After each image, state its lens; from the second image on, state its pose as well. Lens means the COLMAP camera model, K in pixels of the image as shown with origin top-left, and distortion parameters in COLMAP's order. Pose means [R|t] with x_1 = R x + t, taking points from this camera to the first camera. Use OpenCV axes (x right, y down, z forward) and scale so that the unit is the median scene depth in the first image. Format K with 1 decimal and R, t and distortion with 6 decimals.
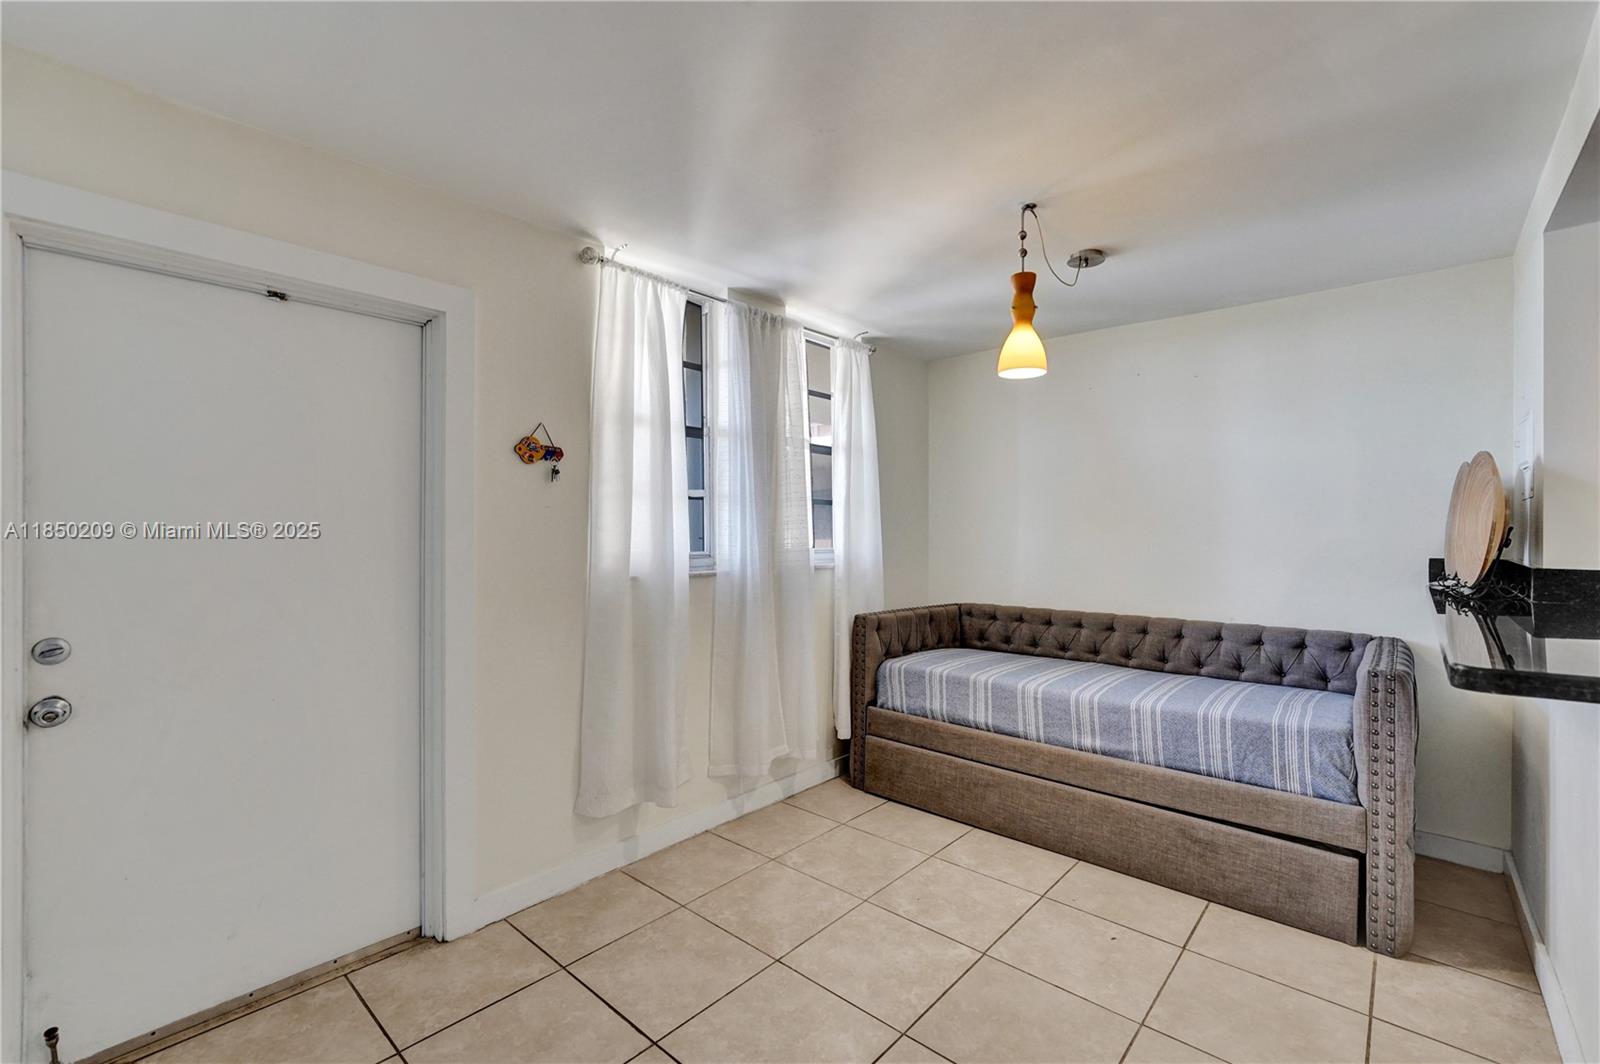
lens RADIAL K [[679.0, 0, 795.1], [0, 679.0, 535.6], [0, 0, 1]] dist [-0.009424, 0.001315]
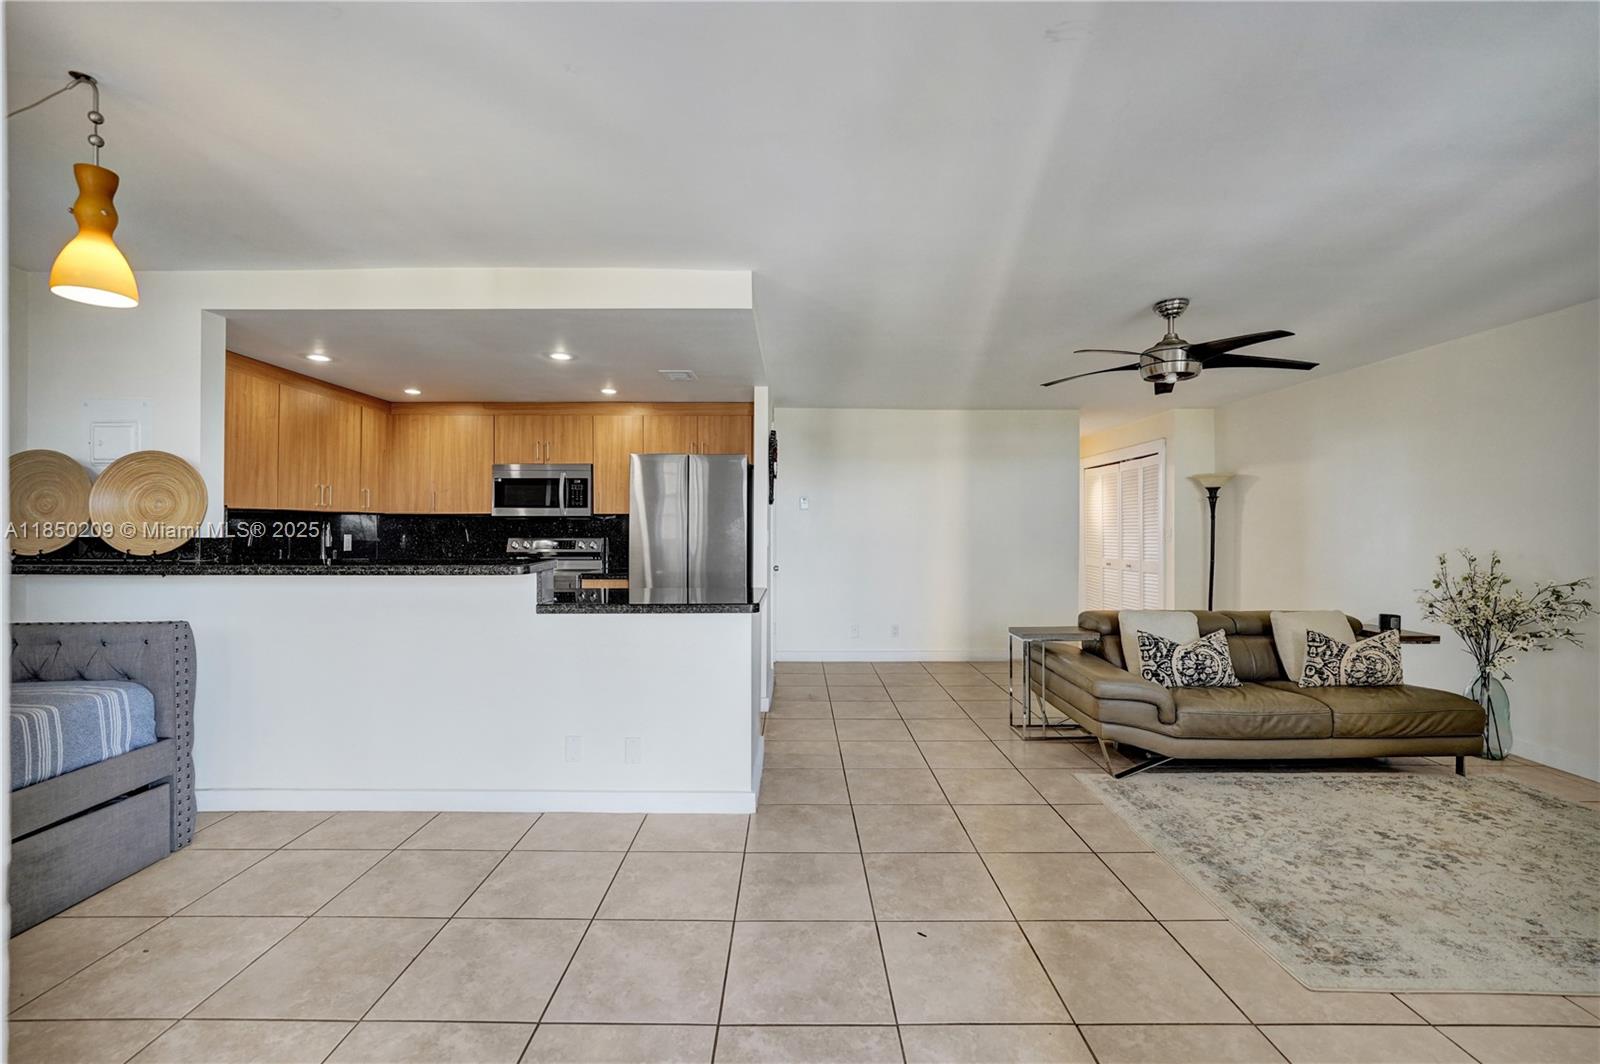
lens RADIAL K [[679.0, 0, 794.7], [0, 679.0, 534.3], [0, 0, 1]] dist [-0.009424, 0.001315]
pose [[-0.675371, -0.008755, 0.737426, -0.587468], [-0.000713, 0.999937, 0.011219, 0.016183], [-0.737478, 0.007051, -0.675335, 0.721287]]
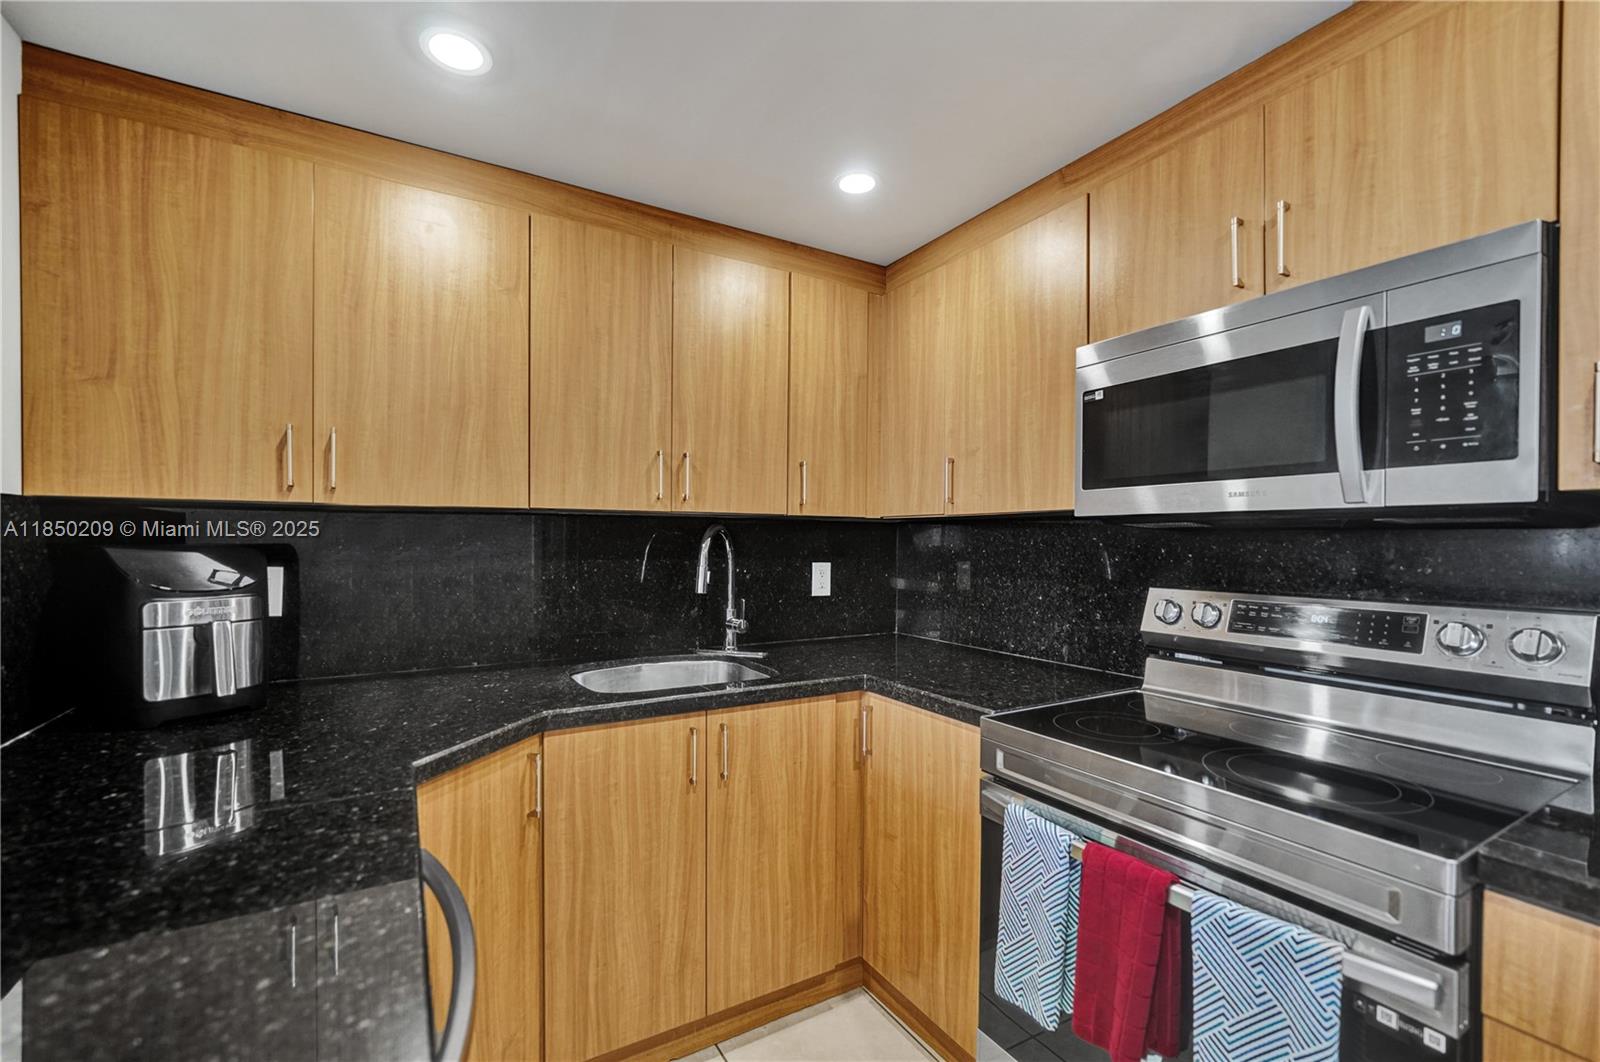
lens RADIAL K [[679.0, 0, 798.2], [0, 679.0, 543.2], [0, 0, 1]] dist [-0.009424, 0.001315]
pose [[0.297588, -0.006289, 0.954674, 0.640788], [-0.002637, 0.999969, 0.007410, 0.007243], [-0.954691, -0.004723, 0.297563, 0.170612]]
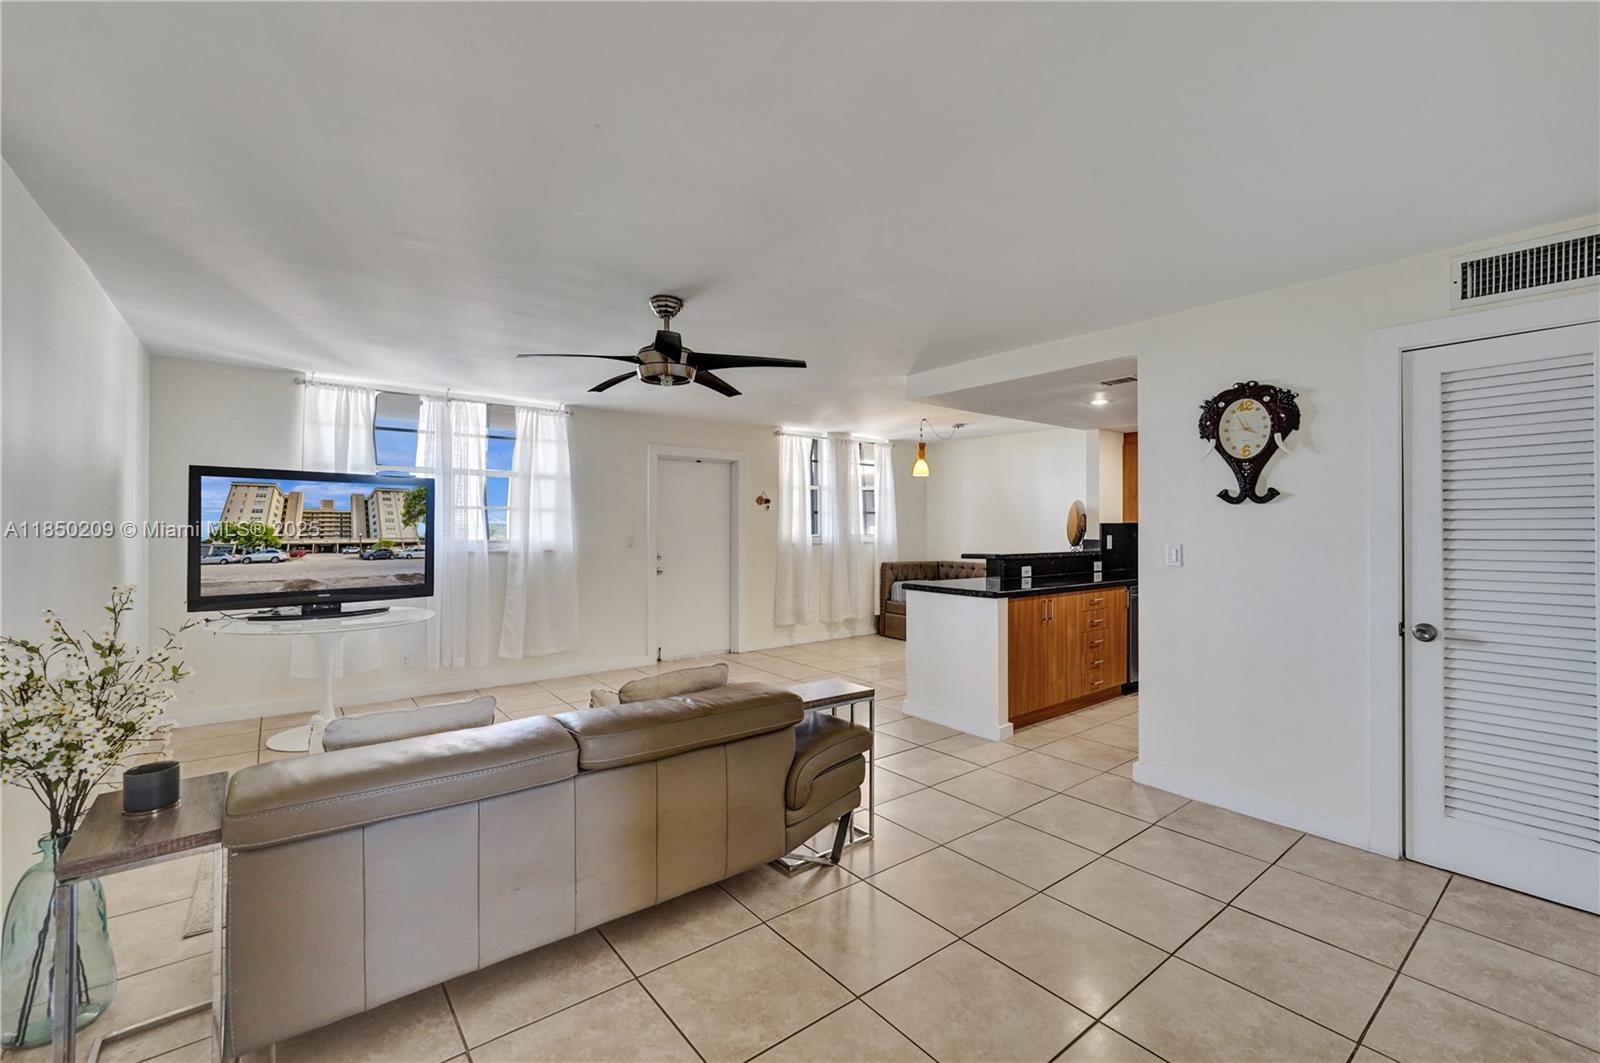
lens RADIAL K [[679.0, 0, 785.4], [0, 679.0, 514.5], [0, 0, 1]] dist [-0.009424, 0.001315]
pose [[0.982719, -0.002563, -0.185086, 0.230410], [-0.001288, 0.999785, -0.020679, -0.000216], [0.185099, 0.020560, 0.982505, -1.610525]]
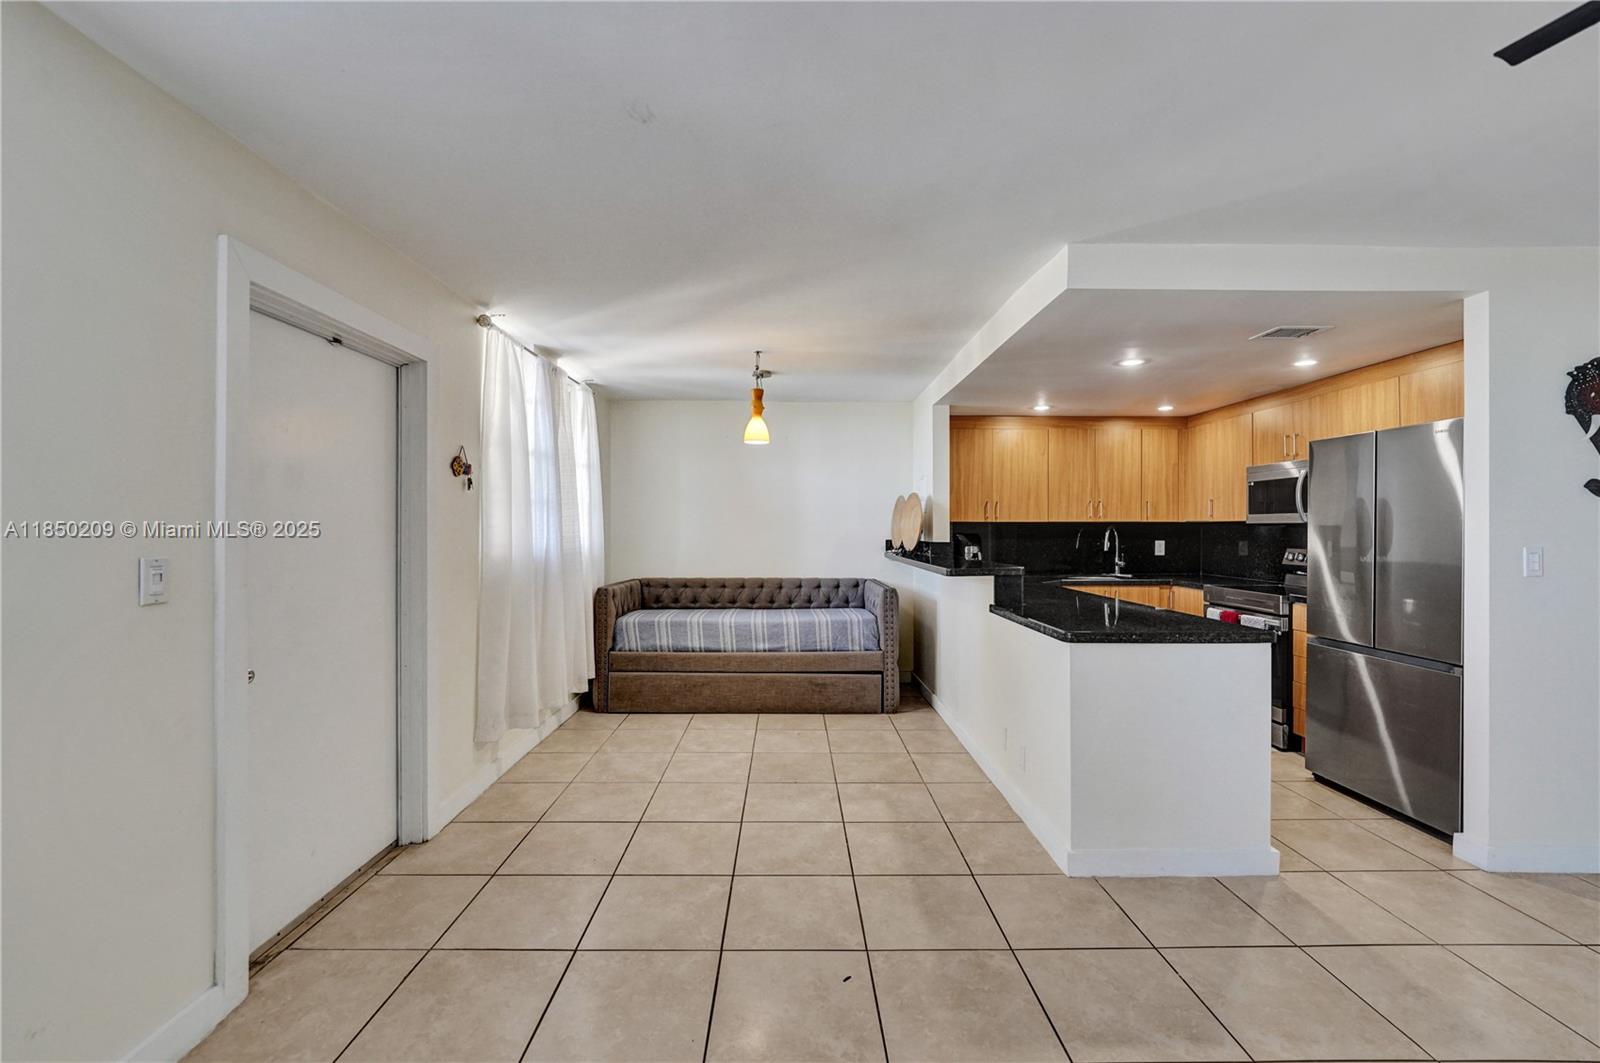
lens RADIAL K [[679.0, 0, 790.3], [0, 679.0, 523.8], [0, 0, 1]] dist [-0.009424, 0.001315]
pose [[0.739492, 0.001727, 0.673163, -0.651824], [0.003185, 0.999977, -0.006064, -0.003465], [-0.673158, 0.006628, 0.739469, -0.334825]]
